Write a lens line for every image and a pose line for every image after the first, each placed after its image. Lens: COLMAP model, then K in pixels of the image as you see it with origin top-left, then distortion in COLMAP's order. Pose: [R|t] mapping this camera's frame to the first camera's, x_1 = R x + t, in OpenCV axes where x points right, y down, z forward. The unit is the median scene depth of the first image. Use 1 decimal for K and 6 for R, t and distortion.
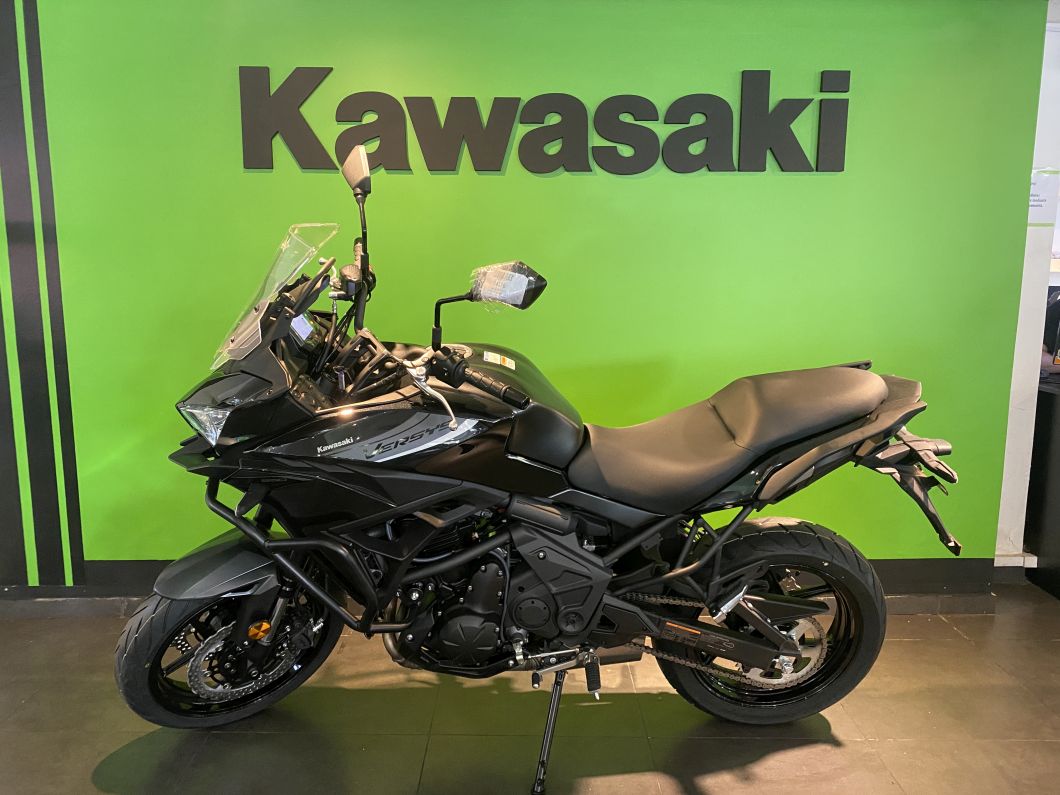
lens RADIAL K [[810.2, 0, 526.8], [0, 810.2, 389.3], [0, 0, 1]] dist [0.022546, -0.033756]
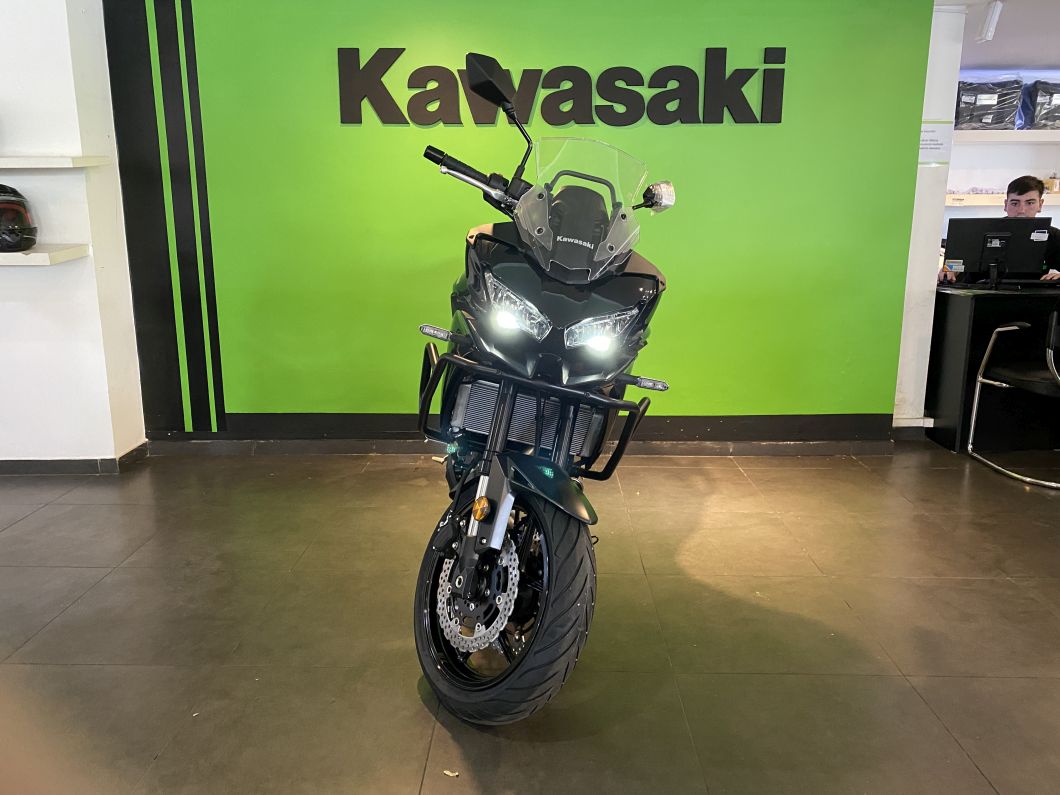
lens RADIAL K [[810.2, 0, 530.7], [0, 810.2, 386.4], [0, 0, 1]] dist [0.022546, -0.033756]
pose [[0.999906, -0.000340, -0.013704, -0.009088], [0.001140, 0.998291, 0.058422, 0.092374], [0.013661, -0.058432, 0.998198, -0.391374]]
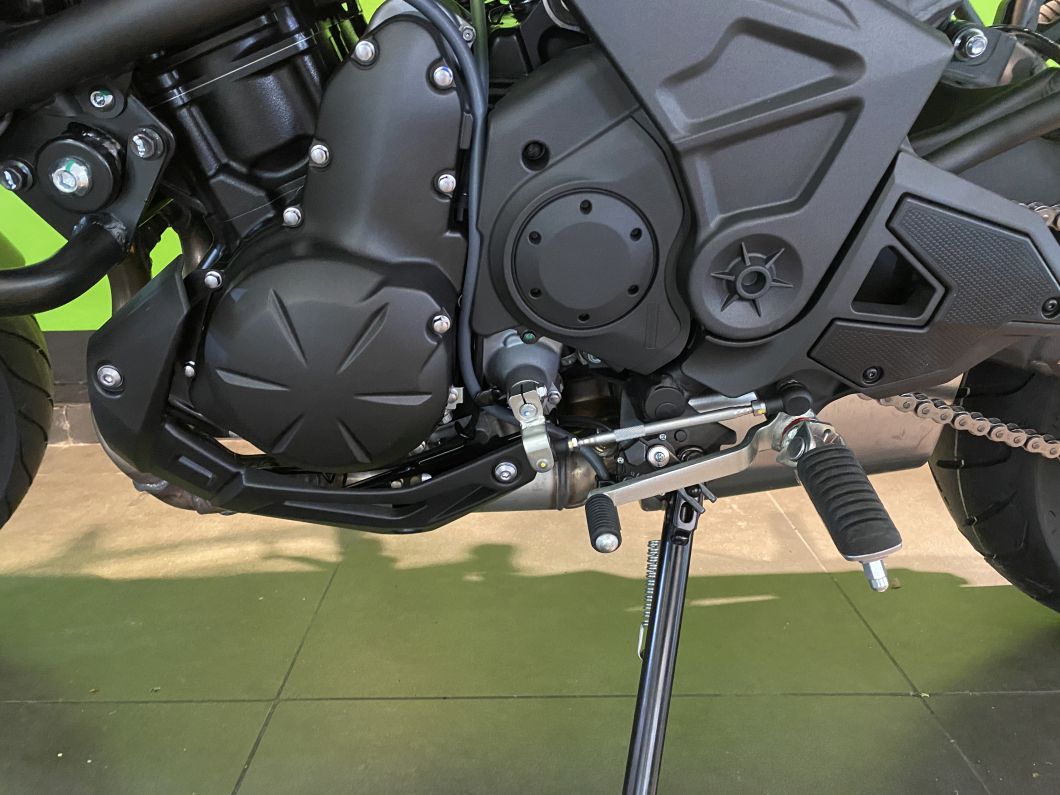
lens RADIAL K [[810.2, 0, 534.4], [0, 810.2, 402.6], [0, 0, 1]] dist [0.022546, -0.033756]
pose [[0.999699, -0.024023, 0.004890, -0.007621], [0.023122, 0.990228, 0.137527, 0.209202], [-0.008146, -0.137373, 0.990486, 0.552131]]
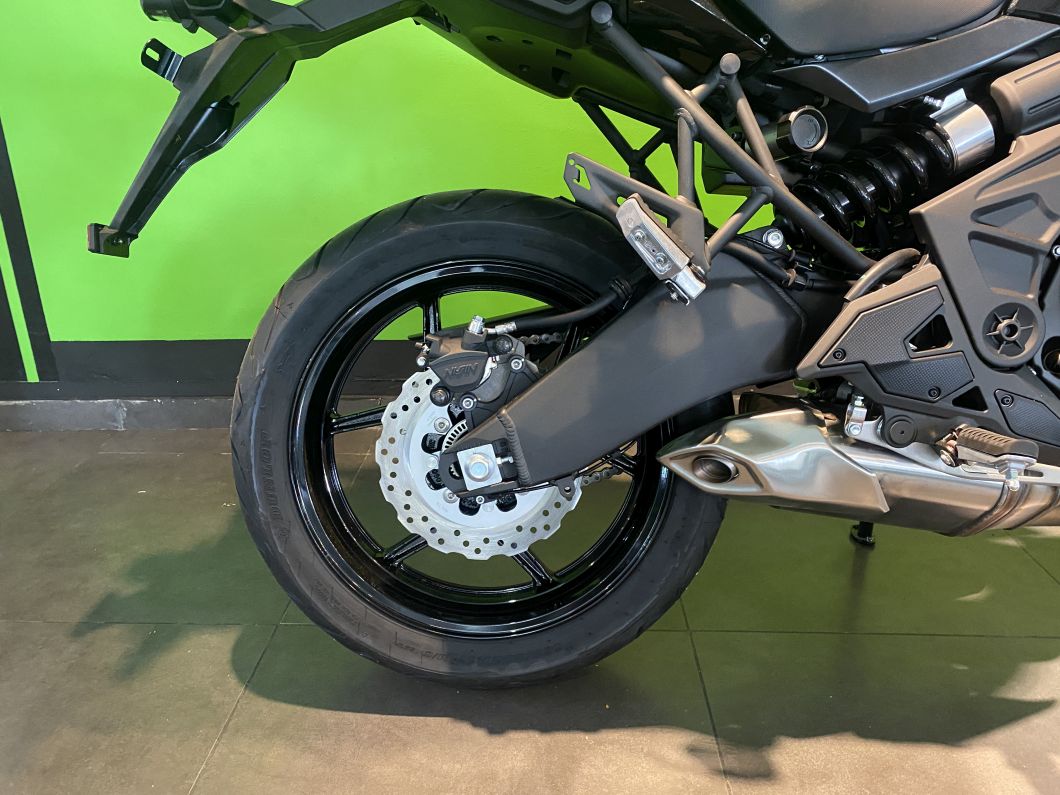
lens RADIAL K [[810.2, 0, 531.3], [0, 810.2, 398.3], [0, 0, 1]] dist [0.022546, -0.033756]
pose [[0.999601, -0.001589, -0.028197, -0.169984], [0.007334, 0.978765, 0.204856, 0.137998], [0.027273, -0.204981, 0.978386, 0.420443]]
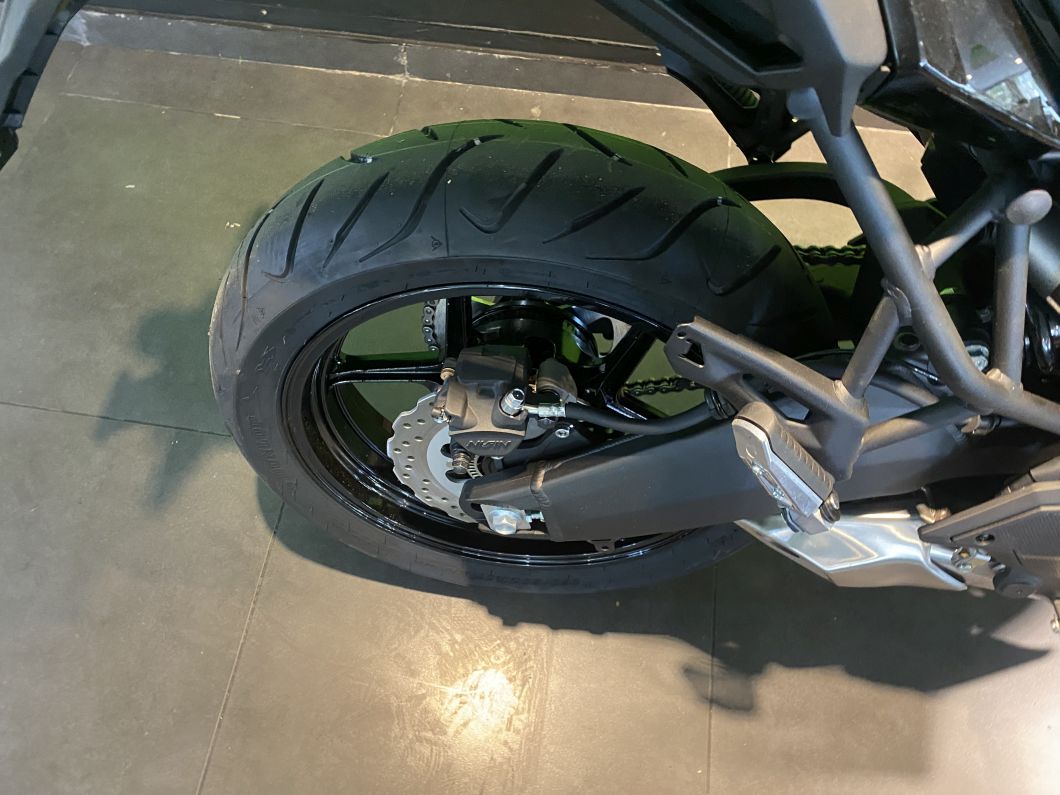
lens RADIAL K [[810.2, 0, 522.4], [0, 810.2, 387.3], [0, 0, 1]] dist [0.022546, -0.033756]
pose [[0.989963, 0.135598, -0.039829, -0.189783], [-0.046706, 0.579889, 0.813356, -0.024180], [0.133386, -0.803332, 0.580402, 0.610837]]
